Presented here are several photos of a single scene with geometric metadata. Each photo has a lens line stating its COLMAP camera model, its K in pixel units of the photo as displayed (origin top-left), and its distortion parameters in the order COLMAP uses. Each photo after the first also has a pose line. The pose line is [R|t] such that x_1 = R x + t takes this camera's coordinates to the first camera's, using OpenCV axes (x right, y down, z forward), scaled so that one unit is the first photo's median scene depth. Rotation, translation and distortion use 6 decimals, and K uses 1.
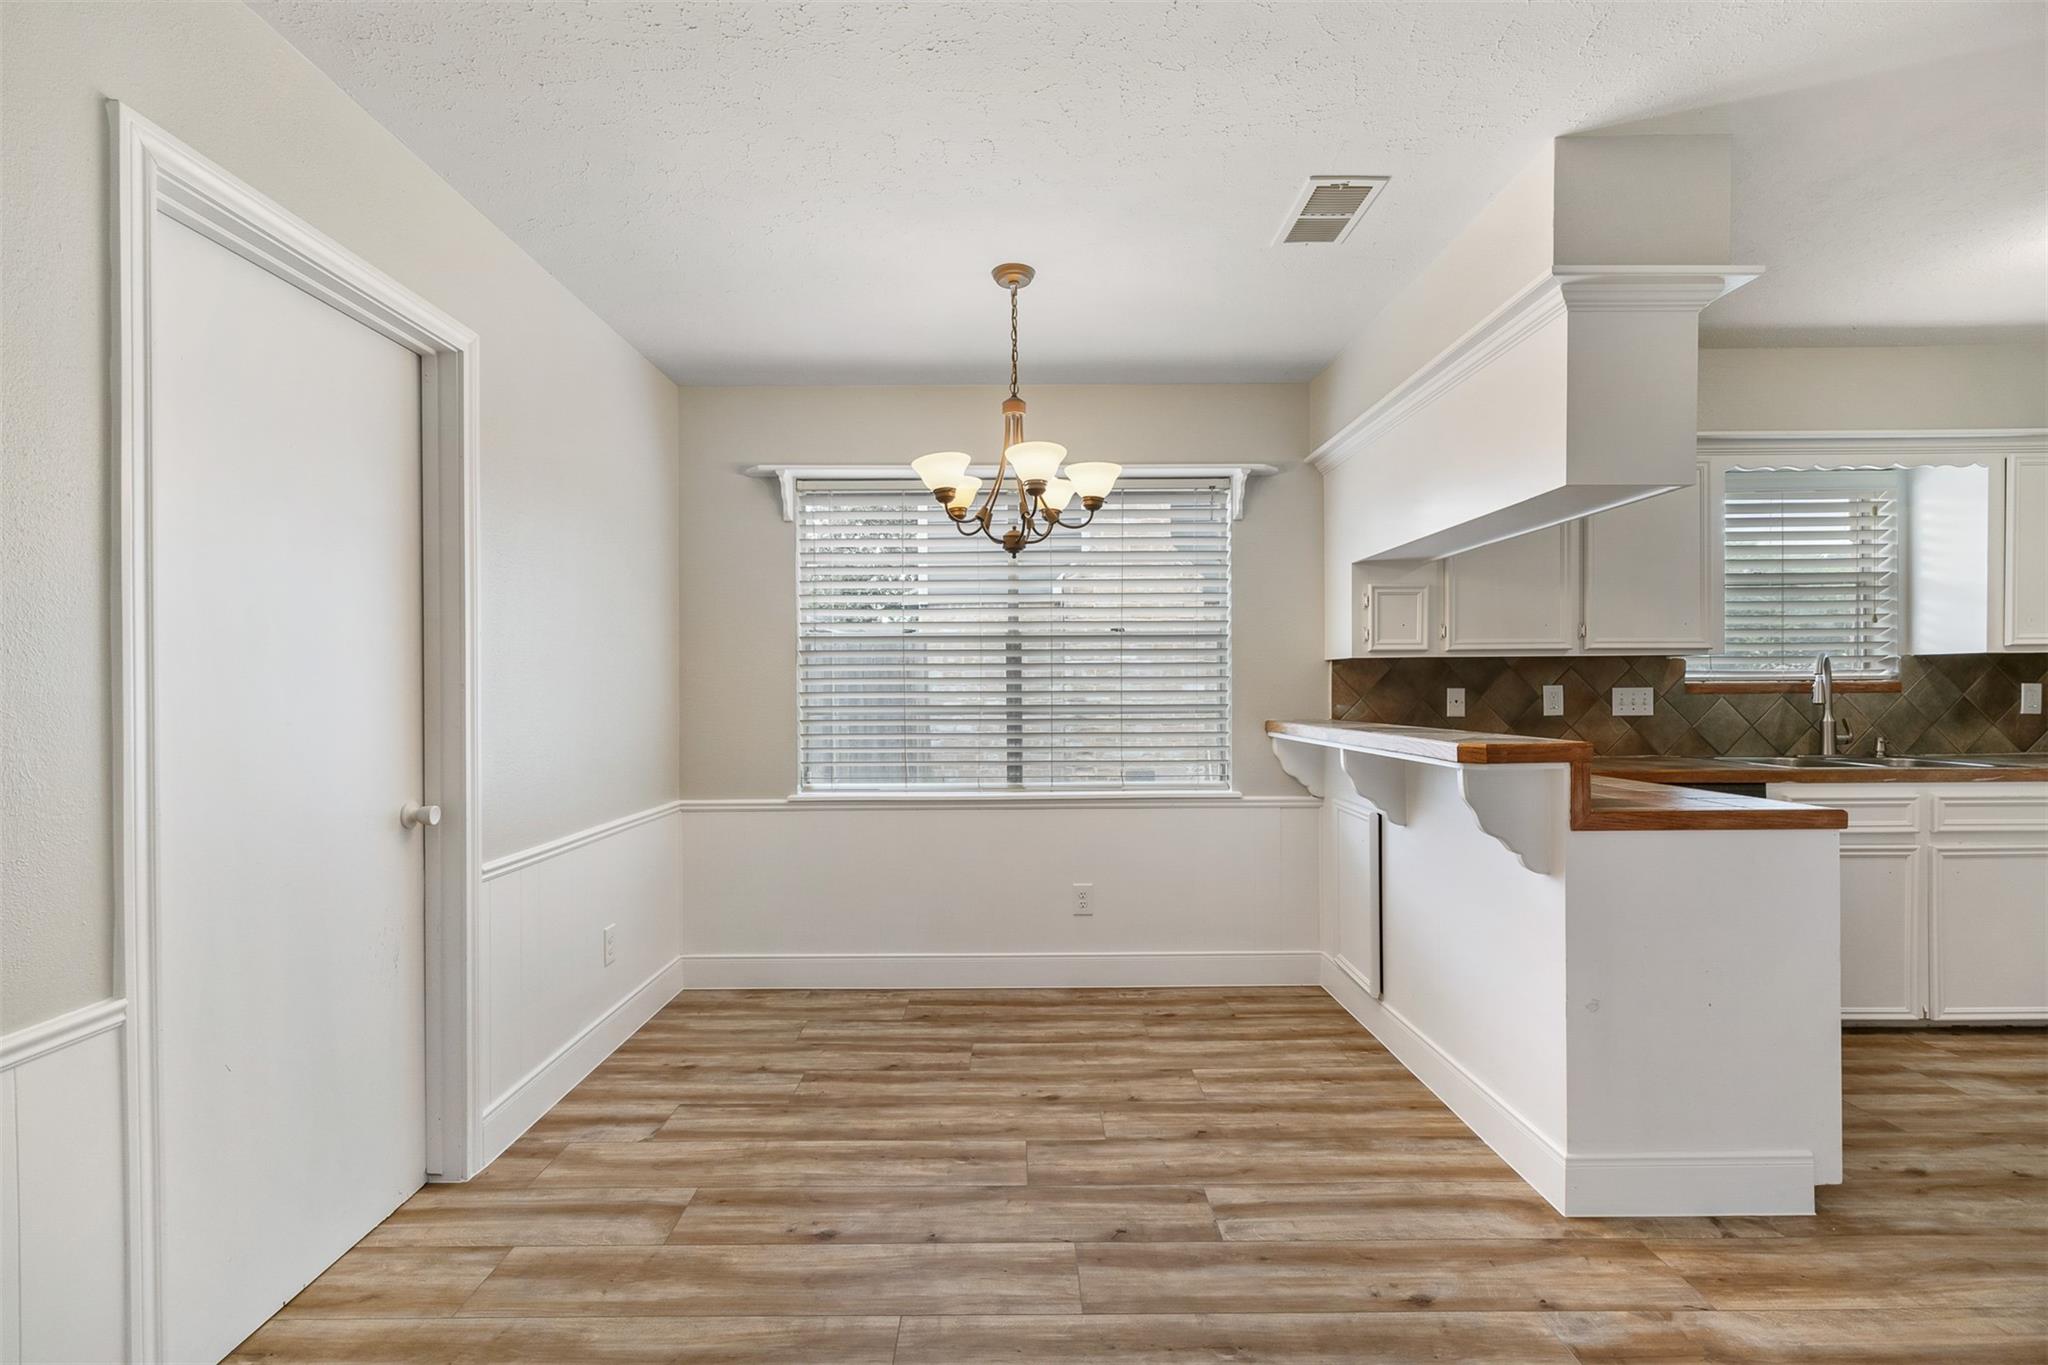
lens RADIAL K [[940.1, 0, 1019.1], [0, 940.1, 688.1], [0, 0, 1]] dist [-0.002343, -0.001087]
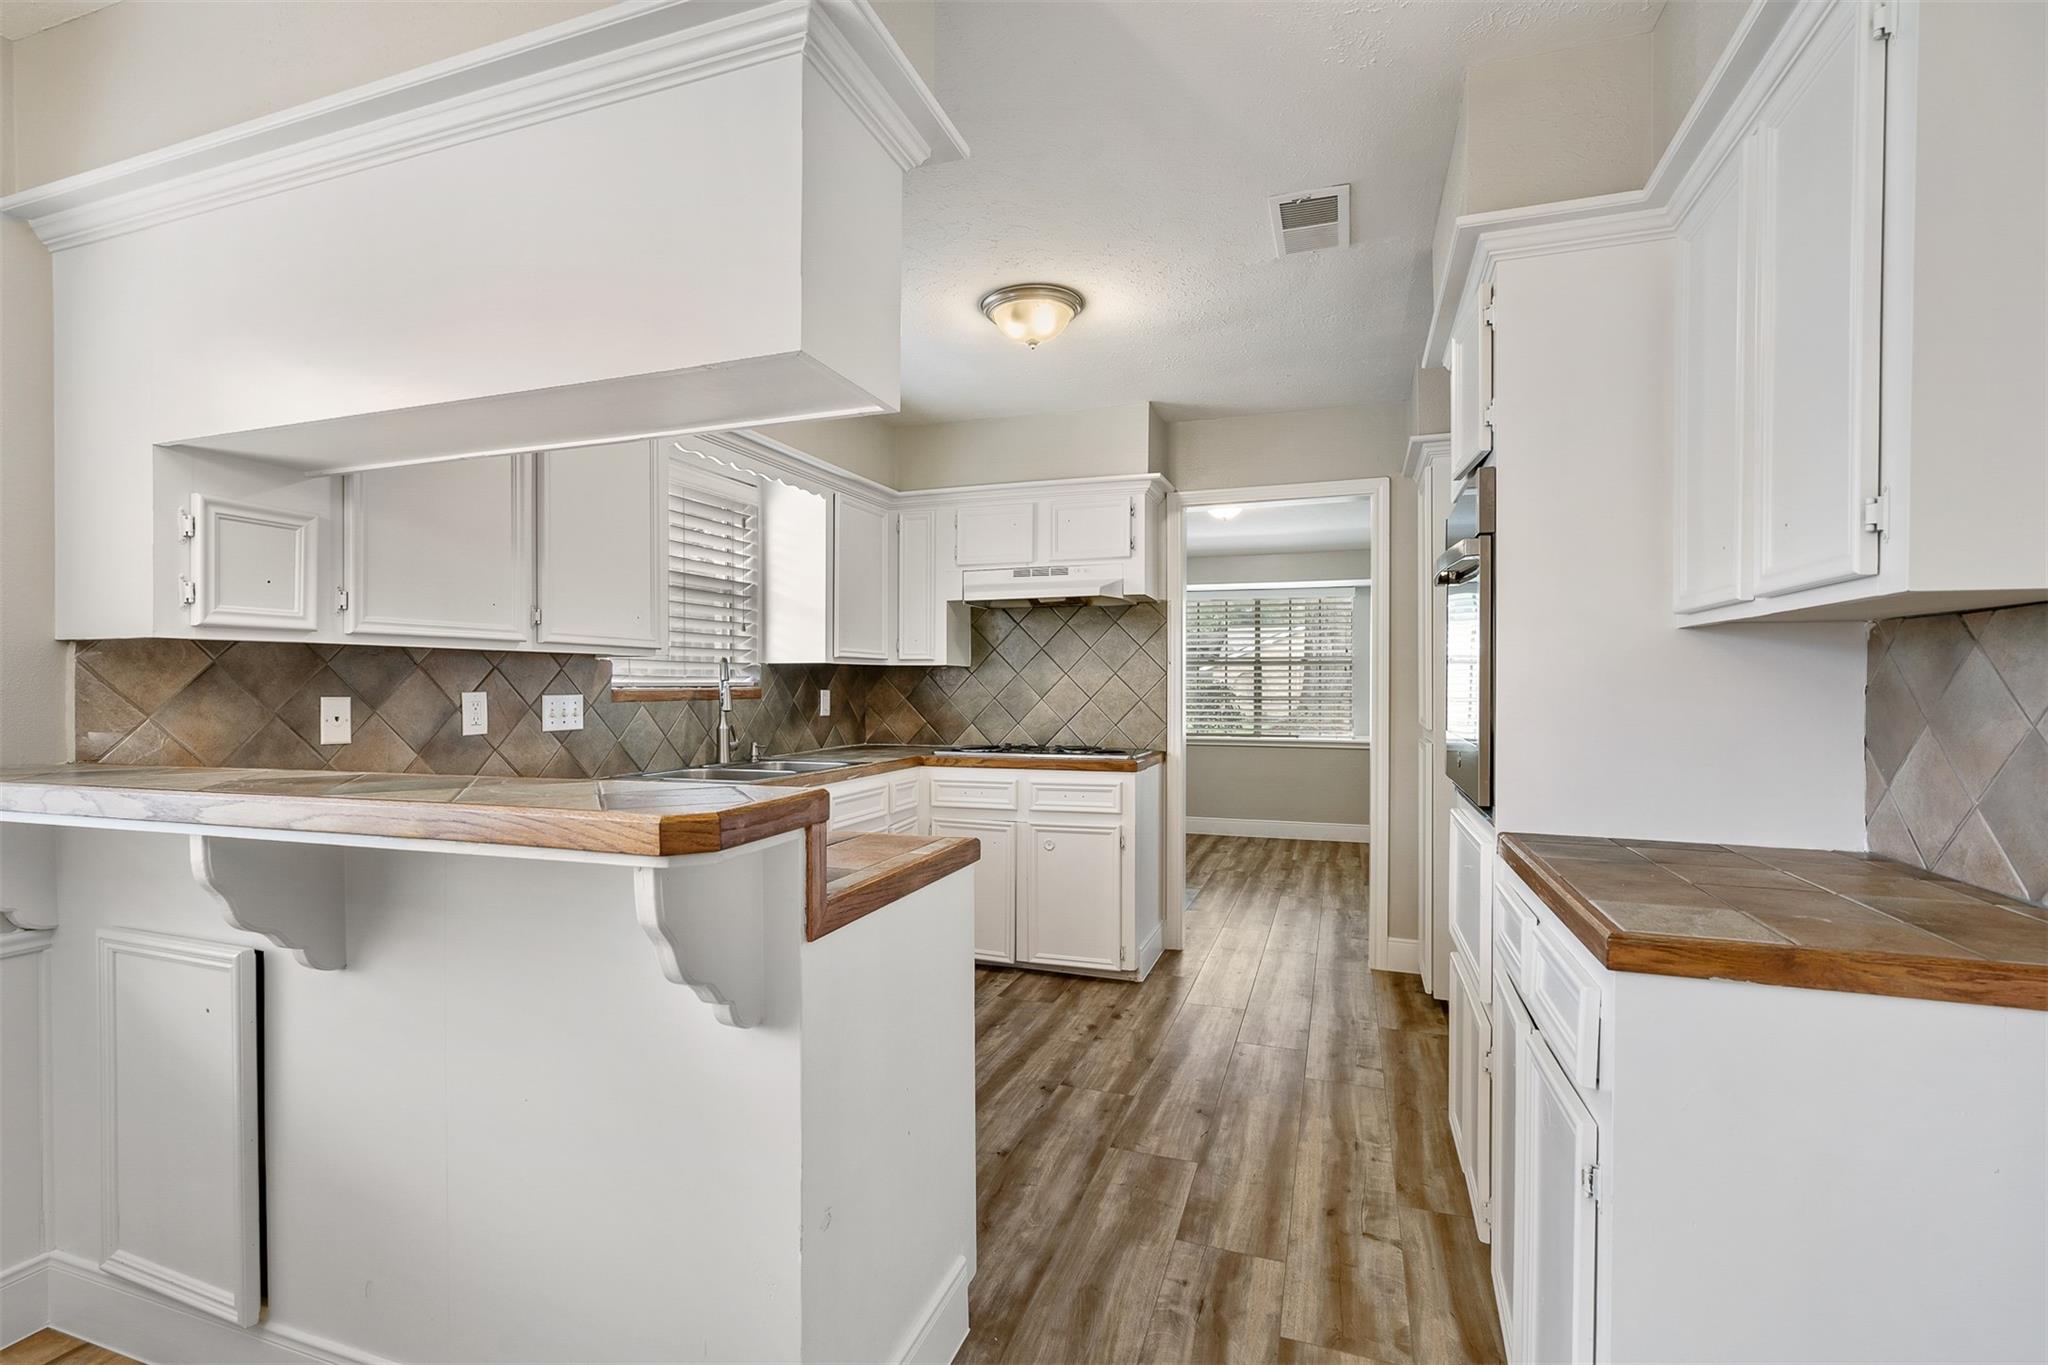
lens RADIAL K [[940.1, 0, 1014.0], [0, 940.1, 690.6], [0, 0, 1]] dist [-0.002343, -0.001087]
pose [[0.336150, 0.001150, 0.941808, 0.041115], [-0.001913, 0.999998, -0.000538, -0.004399], [-0.941807, -0.001621, 0.336151, 0.384035]]
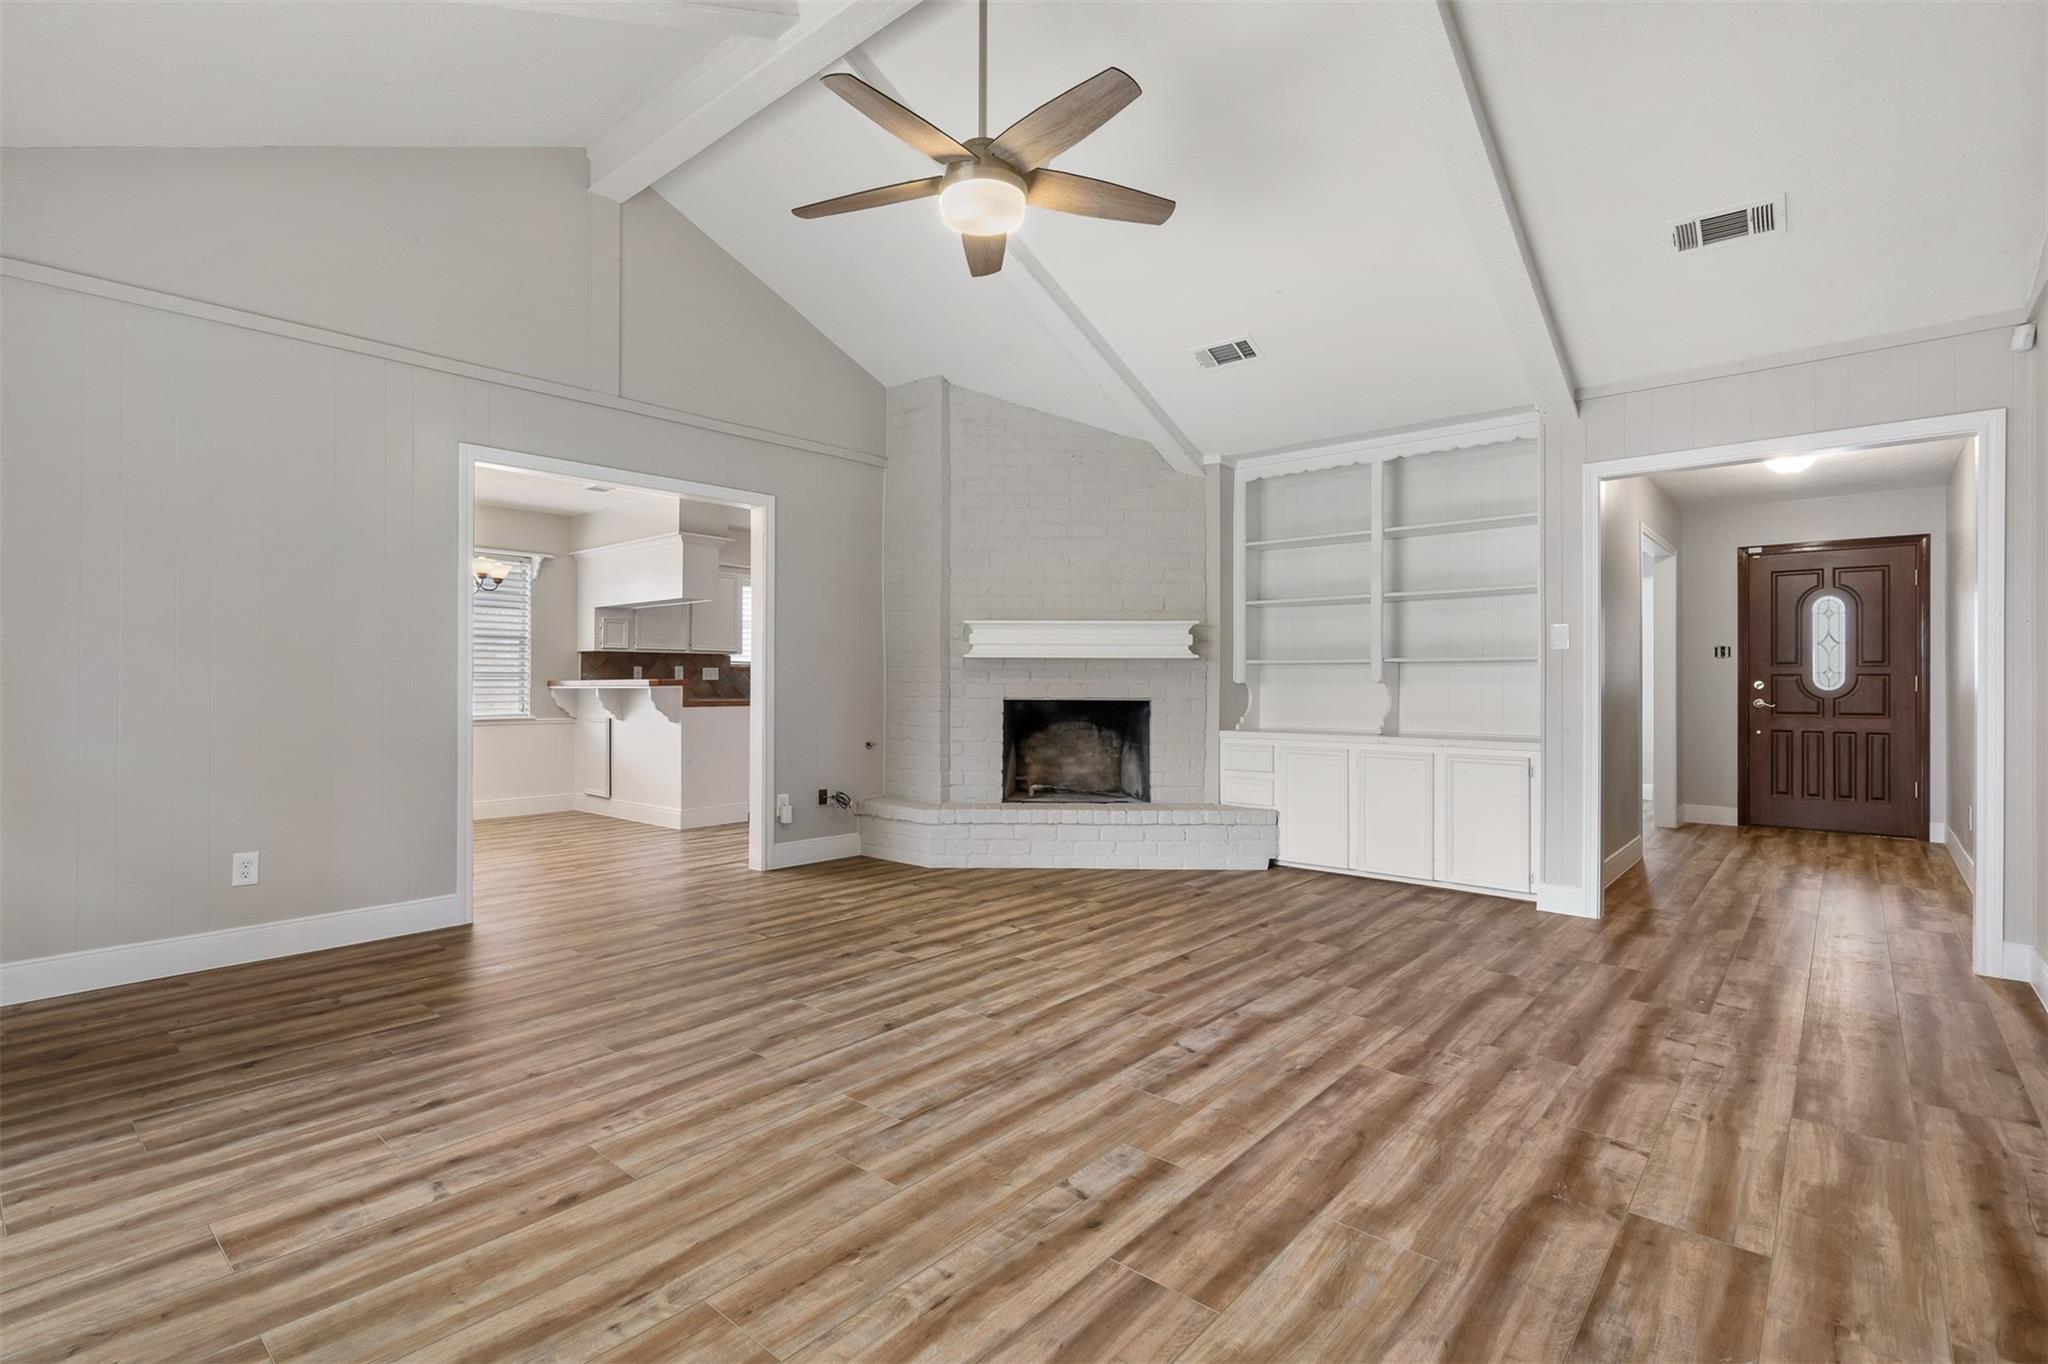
lens RADIAL K [[940.1, 0, 1010.0], [0, 940.1, 699.3], [0, 0, 1]] dist [-0.002343, -0.001087]
pose [[0.658820, -0.003817, 0.752291, -0.612358], [-0.007217, 0.999909, 0.011394, 0.045528], [-0.752266, -0.012936, 0.658732, -1.097341]]
